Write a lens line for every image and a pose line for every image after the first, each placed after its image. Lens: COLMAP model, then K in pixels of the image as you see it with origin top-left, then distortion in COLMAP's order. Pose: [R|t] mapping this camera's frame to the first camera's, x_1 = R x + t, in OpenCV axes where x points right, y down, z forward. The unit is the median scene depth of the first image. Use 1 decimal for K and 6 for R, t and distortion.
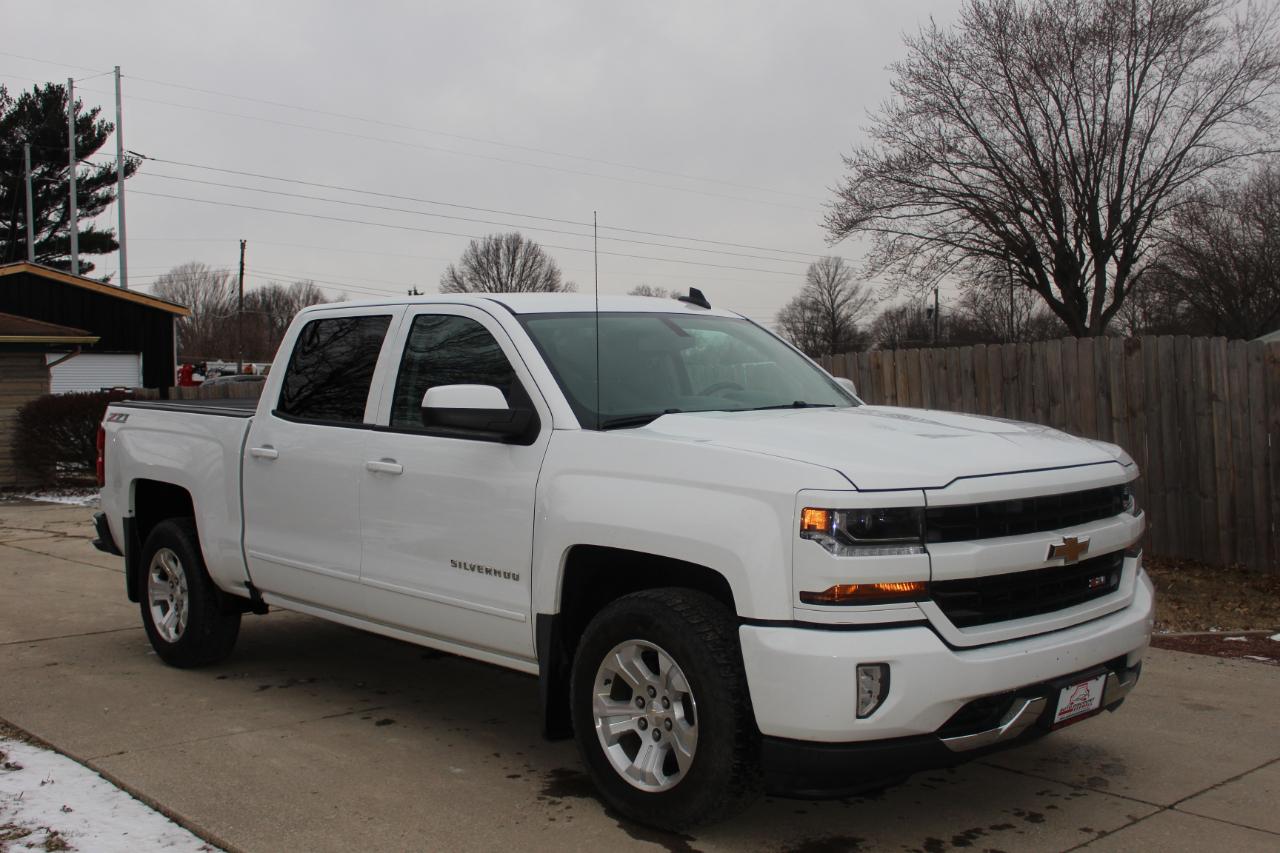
lens RADIAL K [[1365.6, 0, 646.0], [0, 1365.6, 426.9], [0, 0, 1]] dist [-0.058797, -0.004812]
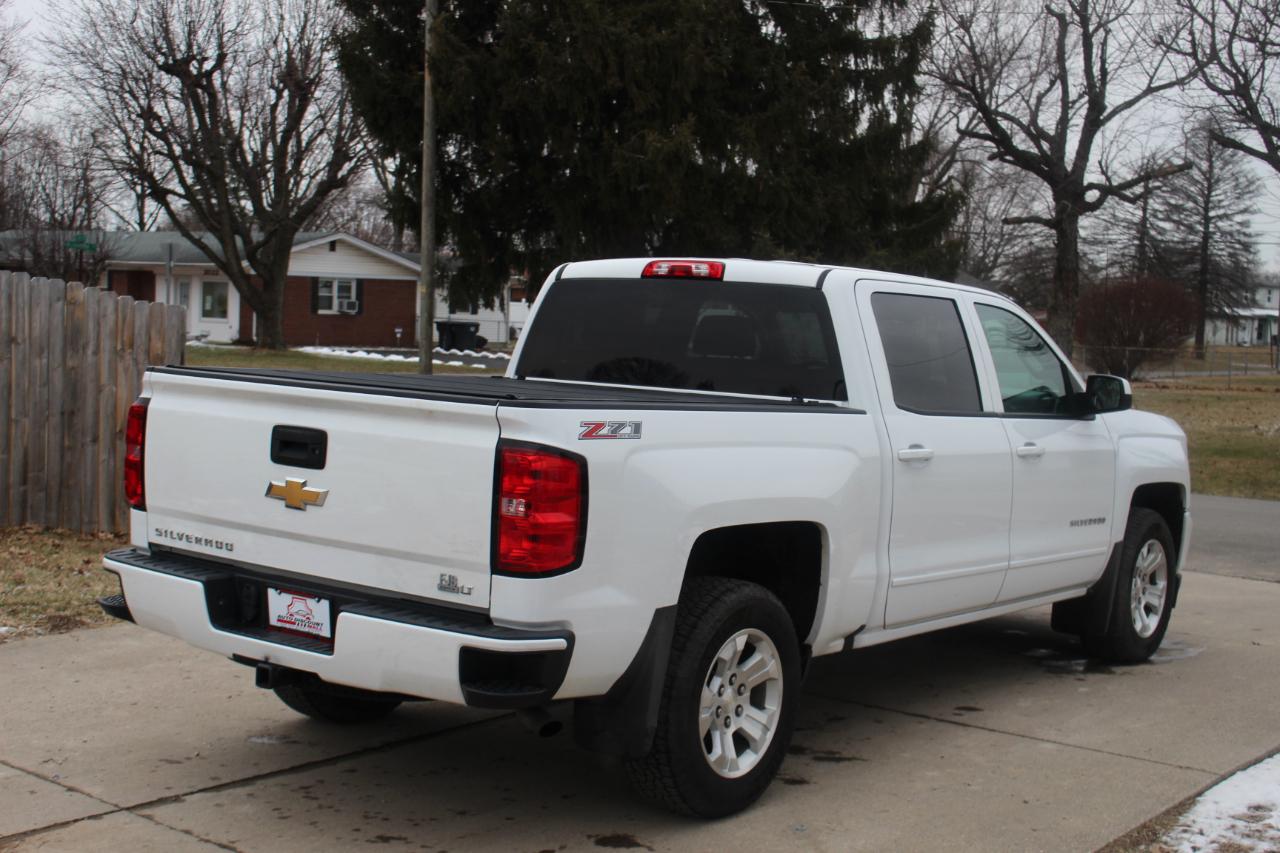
lens RADIAL K [[1633.5, 0, 640.0], [0, 1633.5, 426.5], [0, 0, 1]] dist [-0.079798, 0.011135]
pose [[-0.166754, -0.059940, 0.984175, -1.209761], [-0.007386, 0.998198, 0.059543, -0.054494], [-0.985971, 0.002660, -0.166896, 1.321066]]
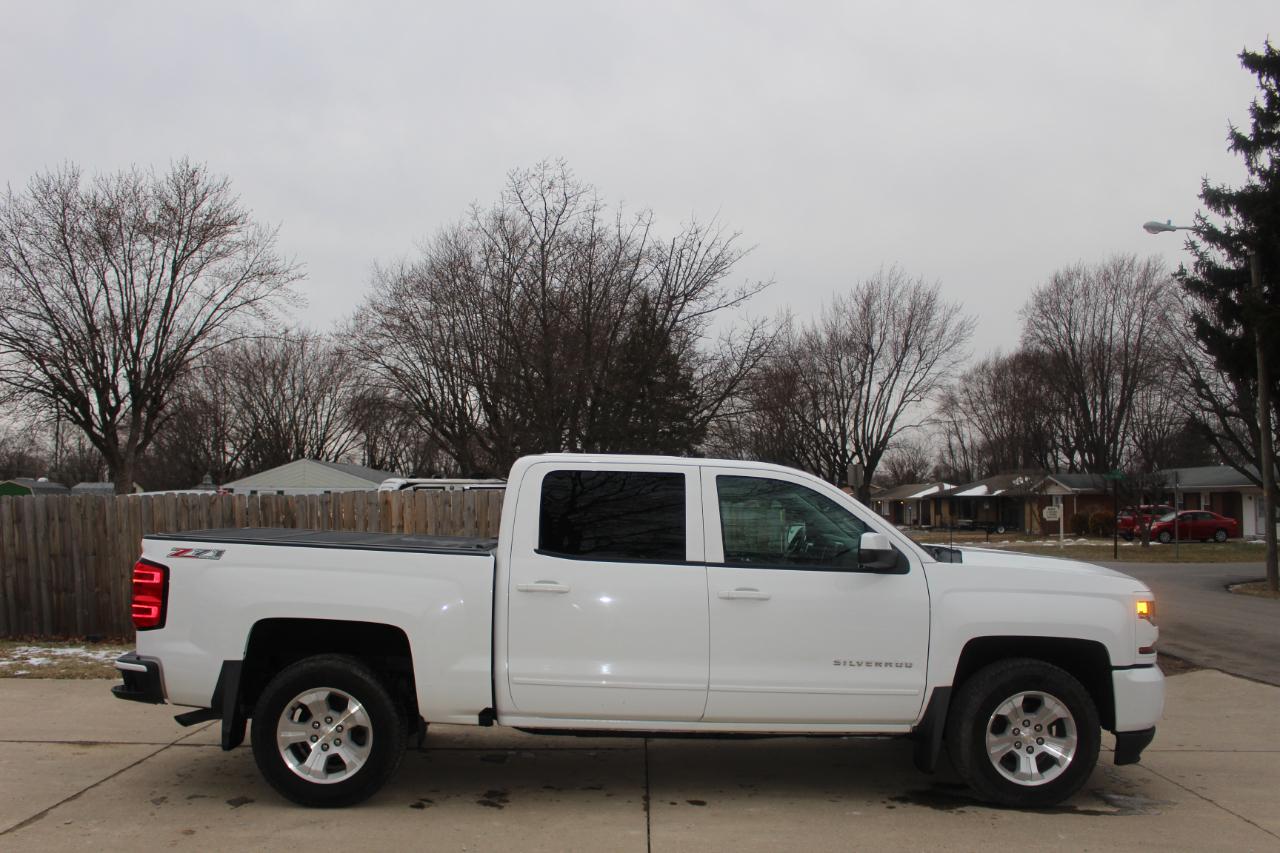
lens RADIAL K [[1059.3, 0, 637.8], [0, 1059.3, 405.7], [0, 0, 1]] dist [-0.075872, -0.004439]
pose [[0.641261, 0.093996, 0.761544, -0.905350], [0.002889, 0.992166, -0.124895, -0.020727], [-0.767317, 0.082291, 0.635966, 0.376052]]
